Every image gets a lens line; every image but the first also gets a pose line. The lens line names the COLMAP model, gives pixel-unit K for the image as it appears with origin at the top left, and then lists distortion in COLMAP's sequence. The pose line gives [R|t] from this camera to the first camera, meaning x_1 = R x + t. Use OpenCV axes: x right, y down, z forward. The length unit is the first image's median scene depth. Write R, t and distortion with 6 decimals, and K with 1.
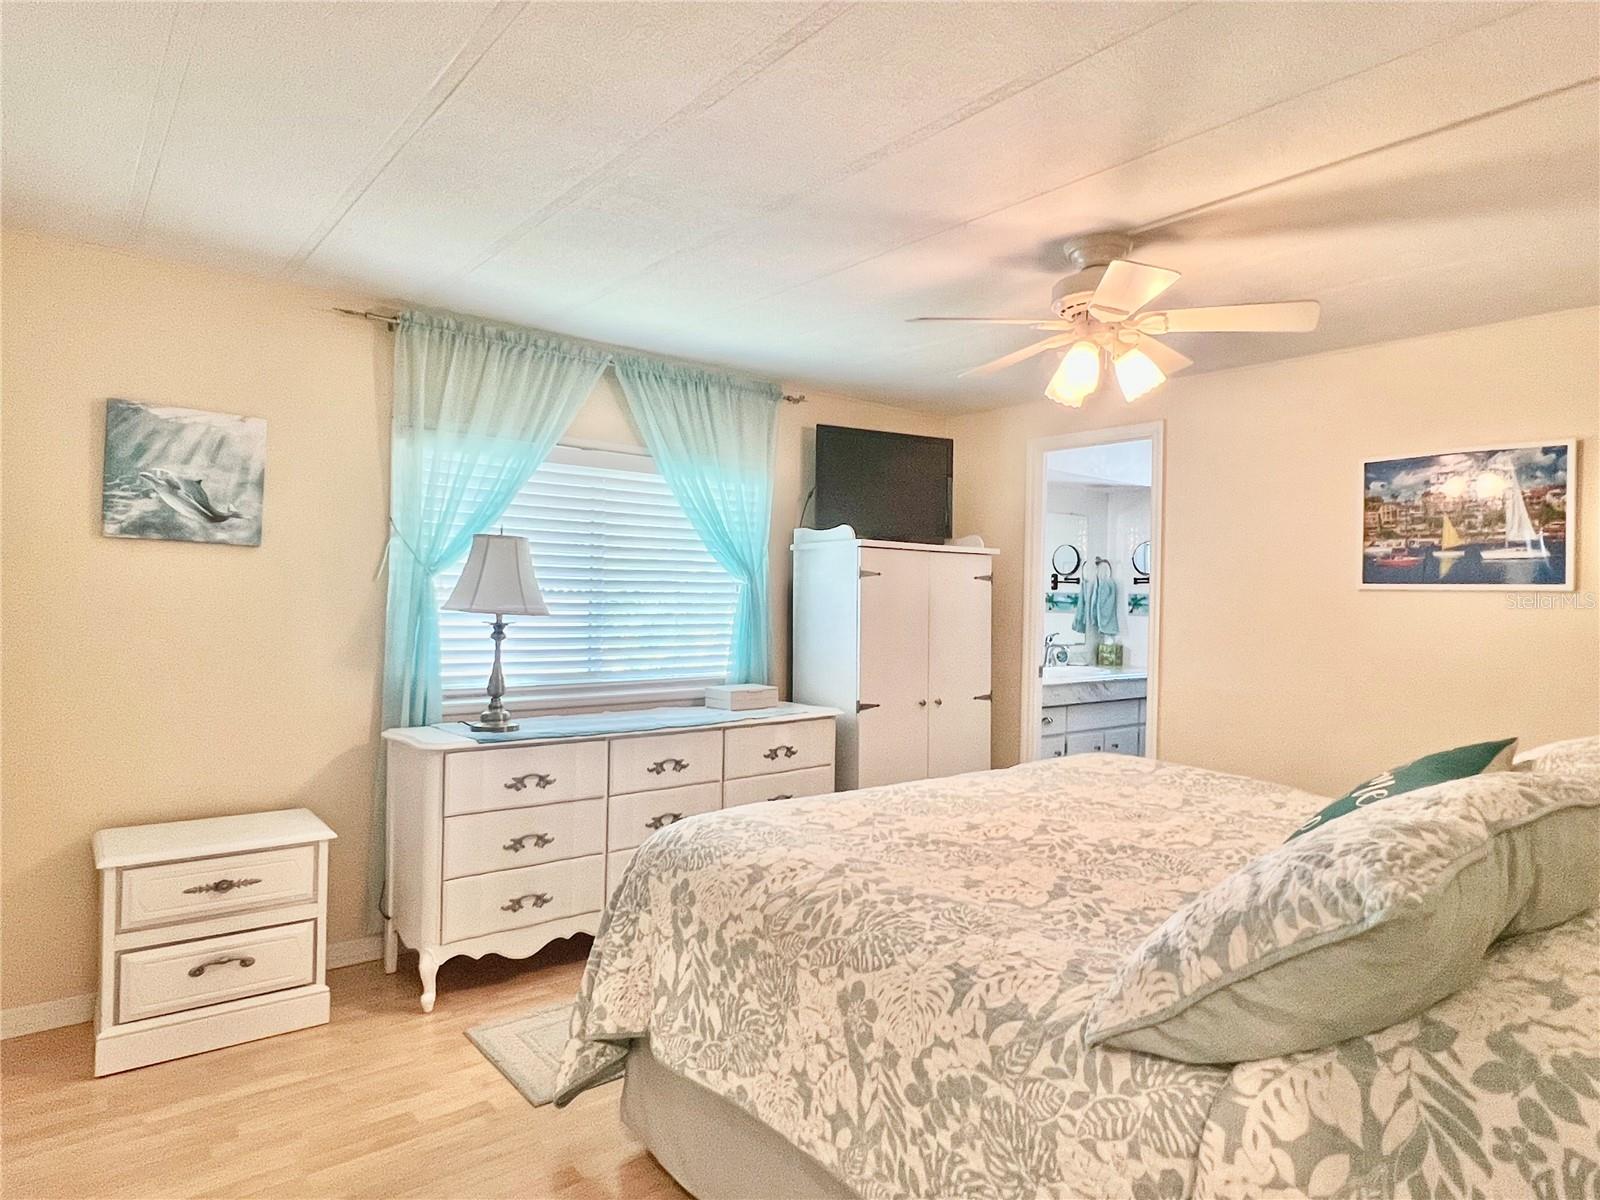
lens RADIAL K [[944.4, 0, 800.0], [0, 944.4, 600.0], [0, 0, 1]] dist [0.002032, 0.000249]
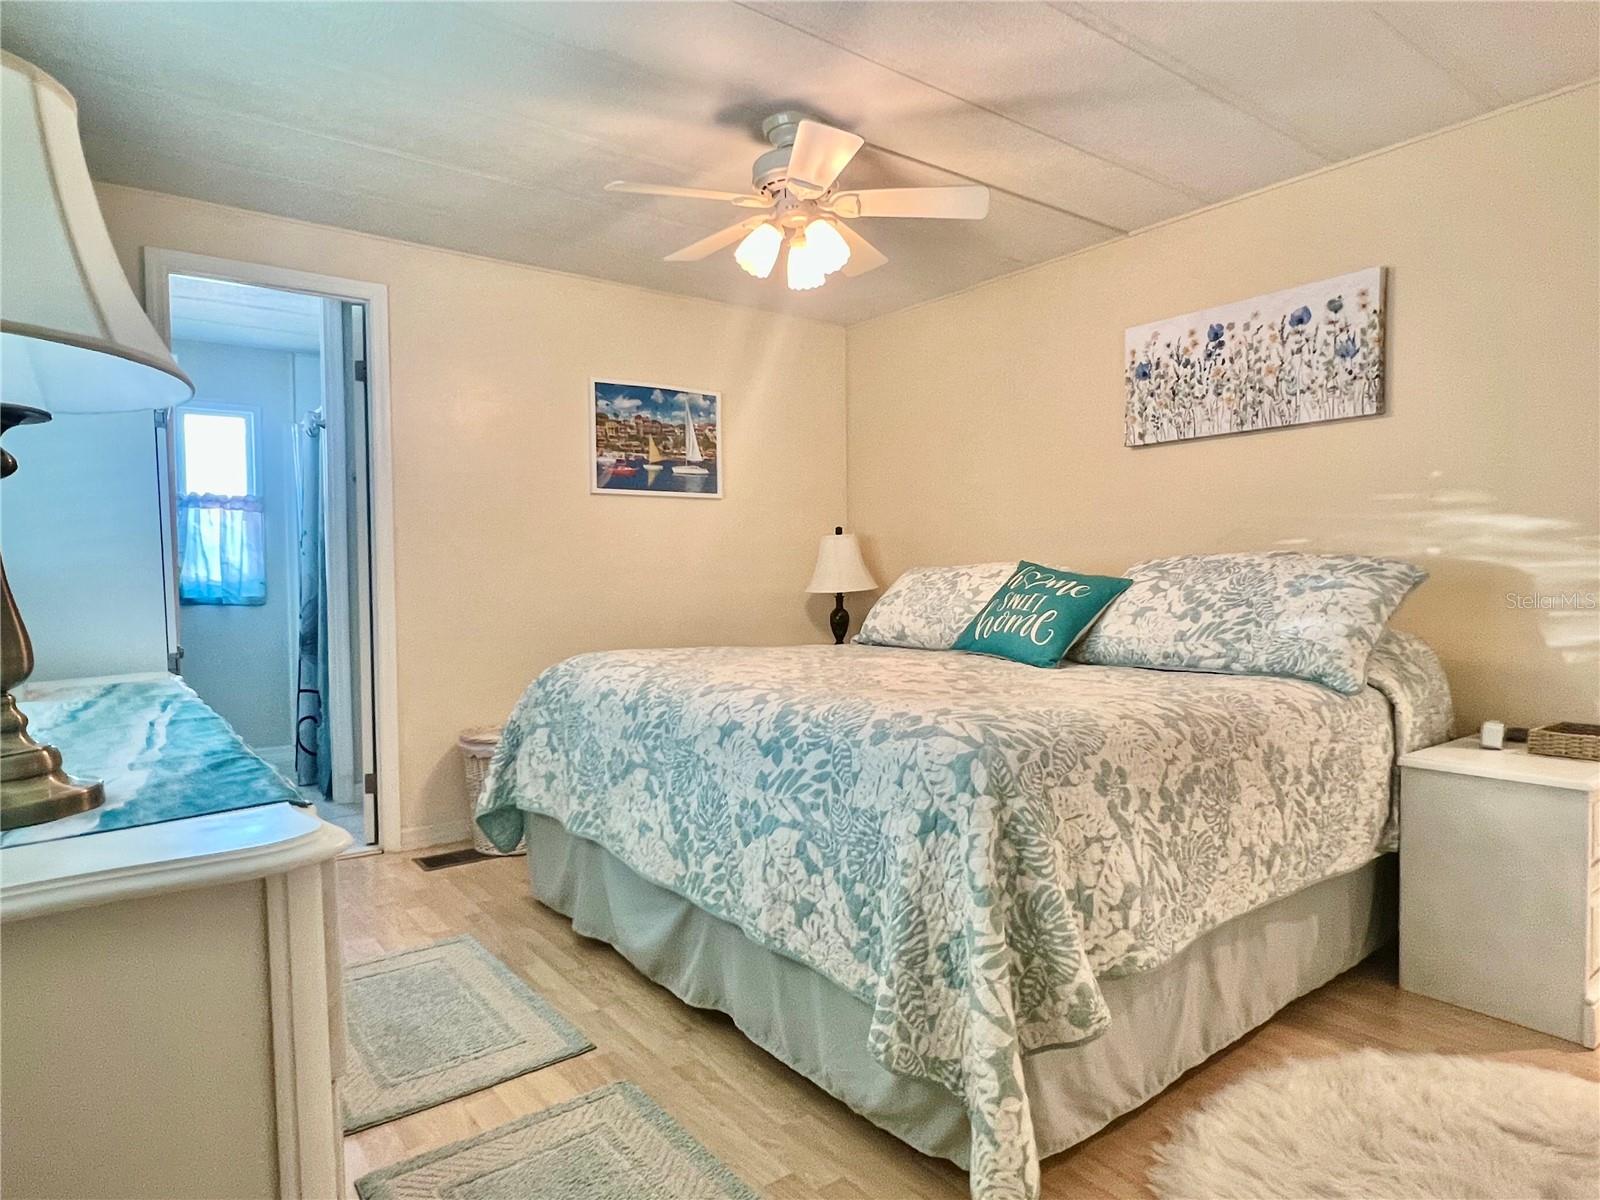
lens RADIAL K [[944.4, 0, 800.0], [0, 944.4, 600.0], [0, 0, 1]] dist [0.002032, 0.000249]
pose [[0.026759, -0.052854, 0.998244, -0.584935], [0.019236, 0.998444, 0.052349, 0.067033], [-0.999457, 0.017802, 0.027734, 0.770310]]
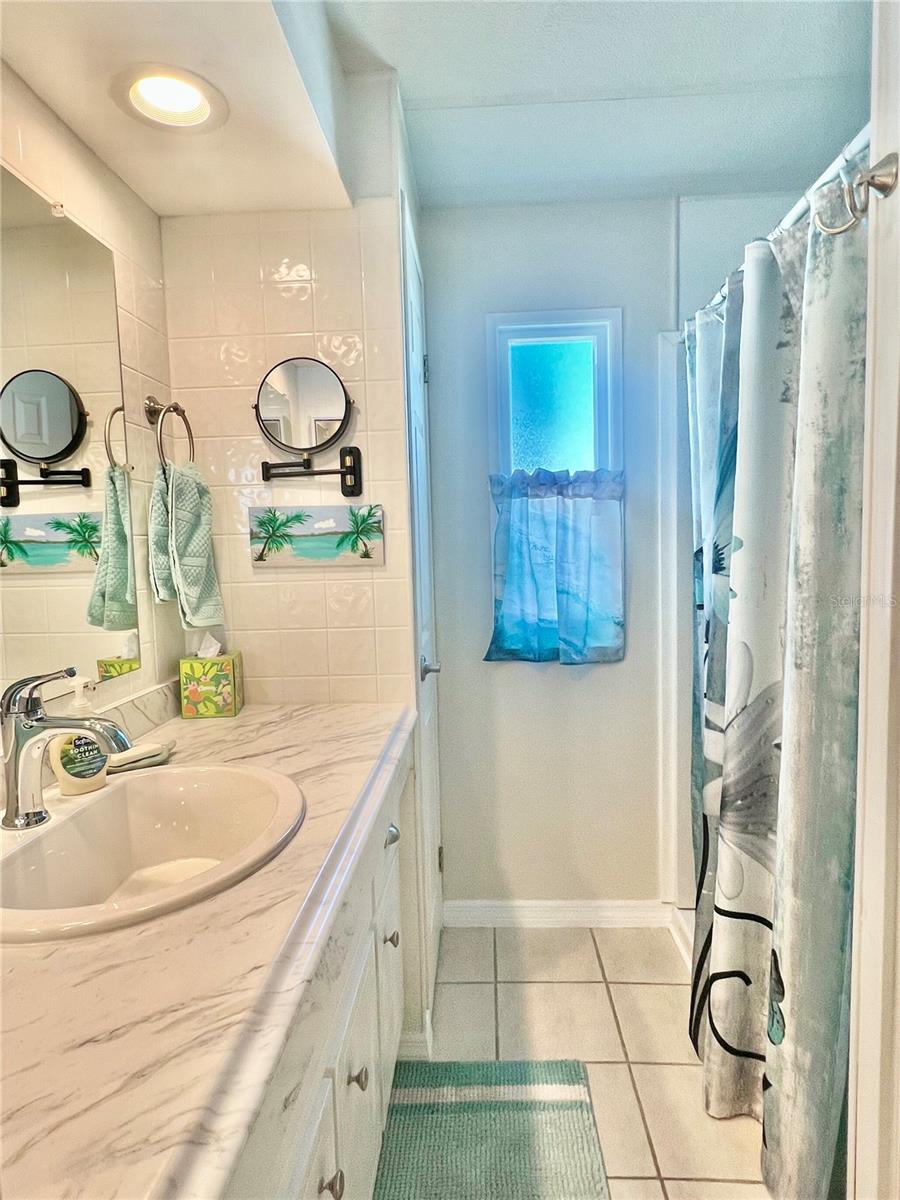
lens RADIAL K [[708.3, 0, 450.0], [0, 708.3, 600.0], [0, 0, 1]] dist [0.002032, 0.000249]
pose [[0.657398, -0.099516, 0.746943, 0.349110], [0.048580, 0.994776, 0.089779, 0.013504], [-0.751976, -0.022734, 0.658799, 1.382386]]
